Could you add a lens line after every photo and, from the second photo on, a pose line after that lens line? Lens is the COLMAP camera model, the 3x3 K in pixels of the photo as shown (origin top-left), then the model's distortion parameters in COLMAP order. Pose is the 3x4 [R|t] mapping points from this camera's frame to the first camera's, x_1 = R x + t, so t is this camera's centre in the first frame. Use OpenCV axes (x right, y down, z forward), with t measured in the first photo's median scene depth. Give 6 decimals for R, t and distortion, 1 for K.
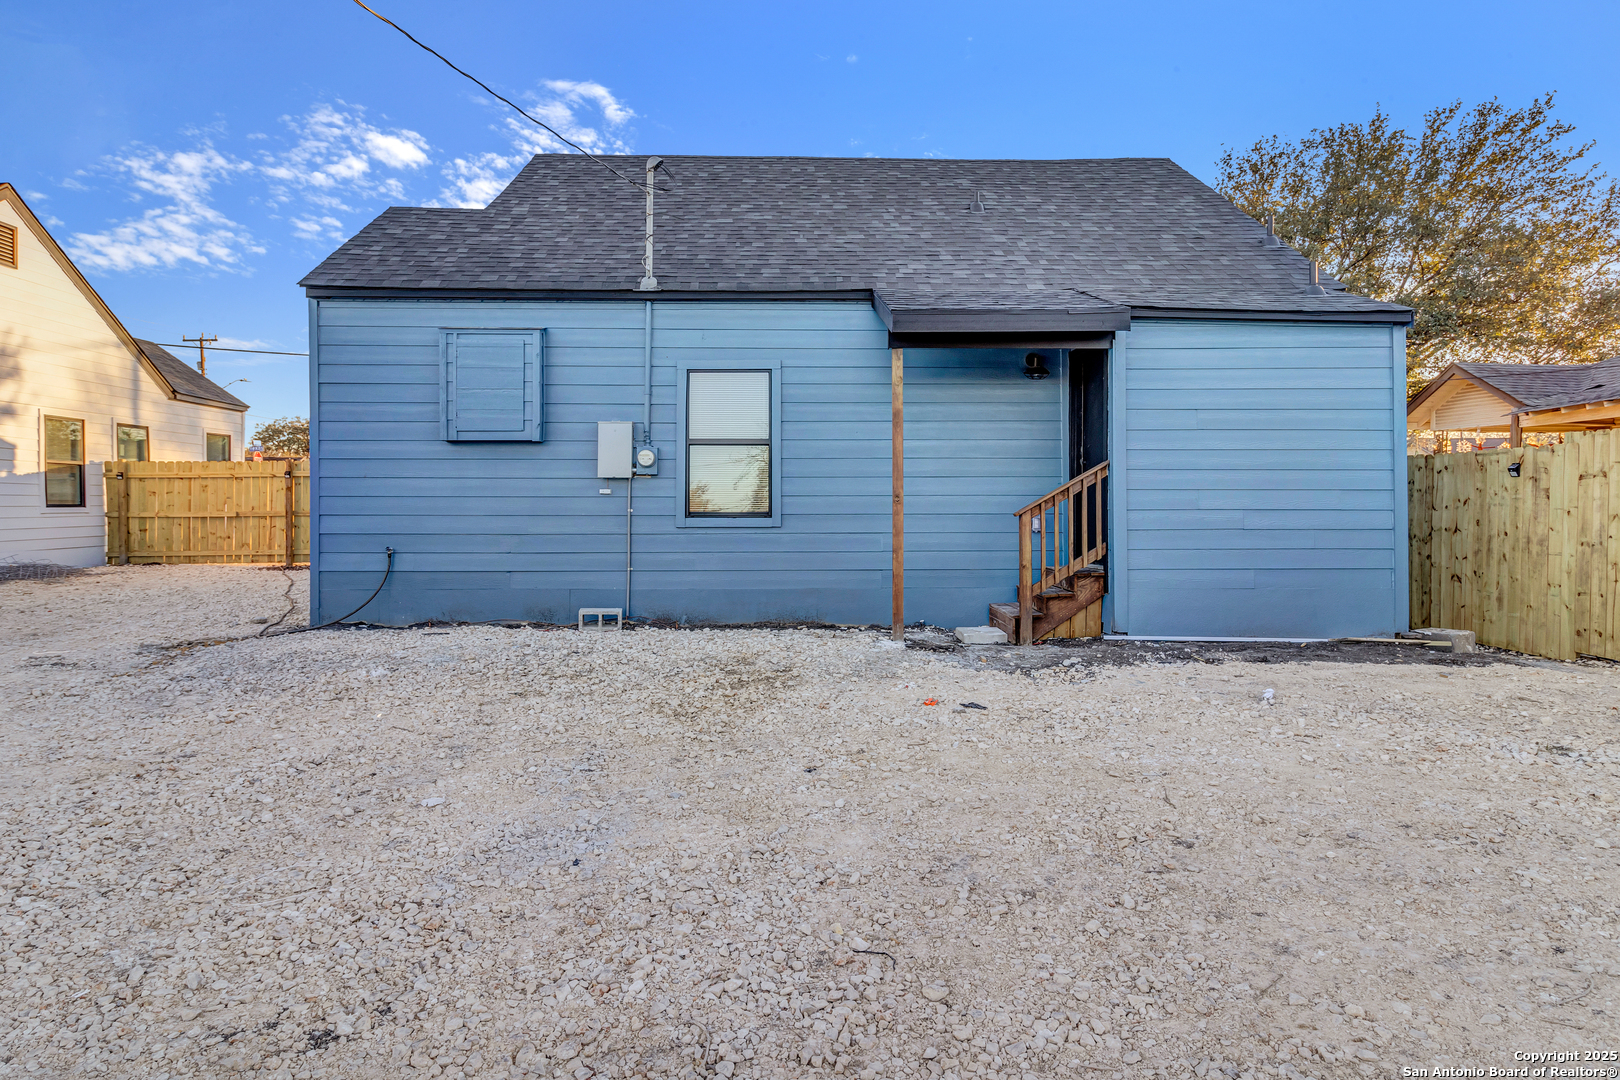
lens RADIAL K [[924.5, 0, 822.7], [0, 924.5, 527.0], [0, 0, 1]] dist [-0.002818, -0.001927]
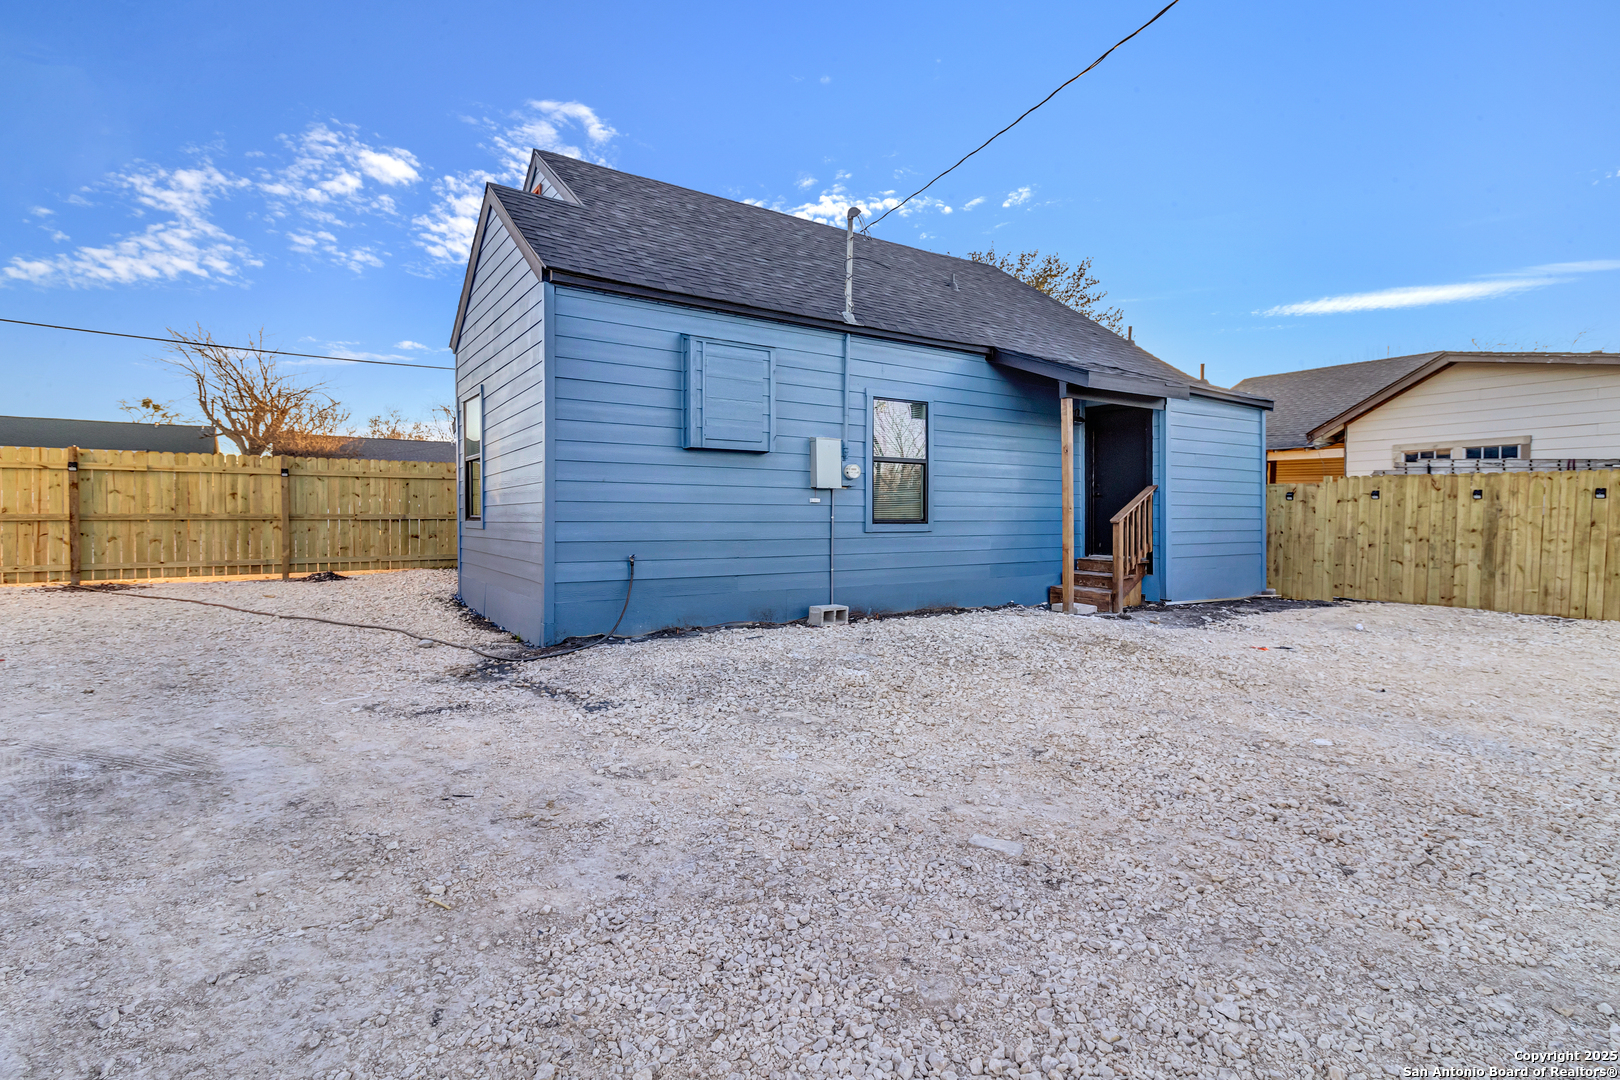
lens RADIAL K [[782.7, 0, 818.2], [0, 782.7, 527.7], [0, 0, 1]] dist [0.002427, 0.002909]
pose [[0.843206, -0.004416, 0.537573, -0.739787], [0.004721, 0.999989, 0.000811, -0.006460], [-0.537570, 0.001854, 0.843217, 0.208480]]
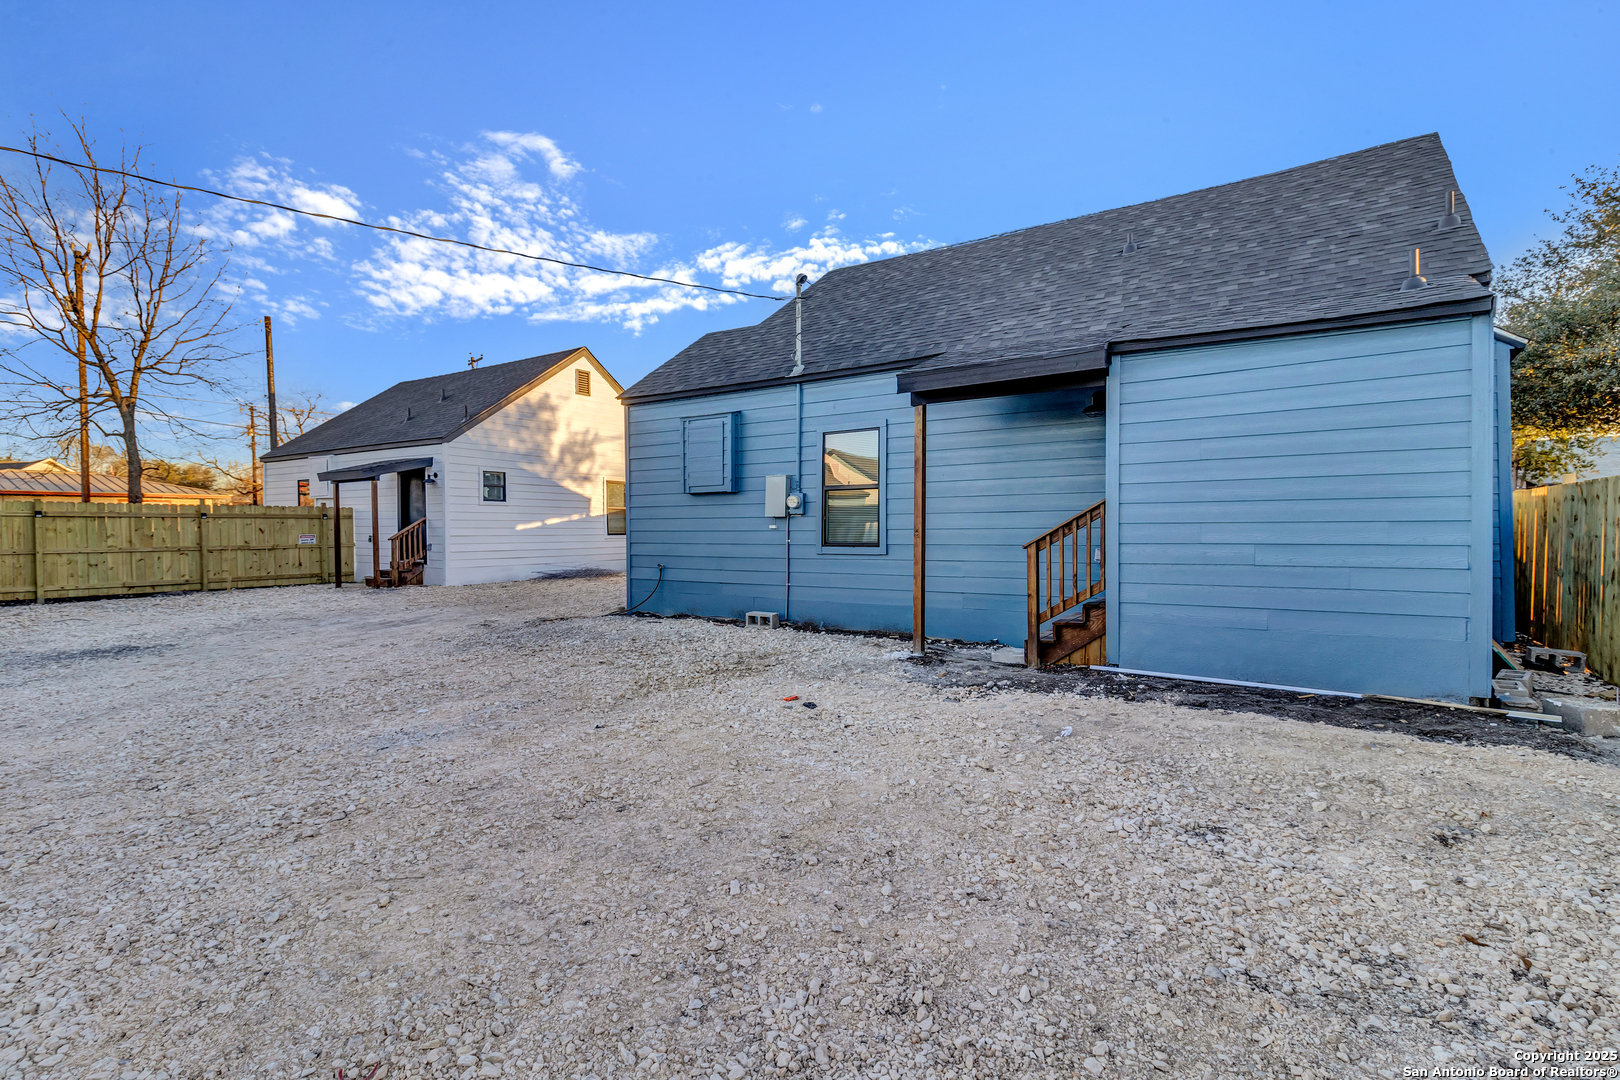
lens RADIAL K [[782.7, 0, 819.3], [0, 782.7, 547.0], [0, 0, 1]] dist [0.002427, 0.002909]
pose [[0.816807, 0.008544, -0.576847, 0.488301], [-0.007593, 0.999963, 0.004059, -0.013934], [0.576860, 0.001065, 0.816842, 0.097056]]
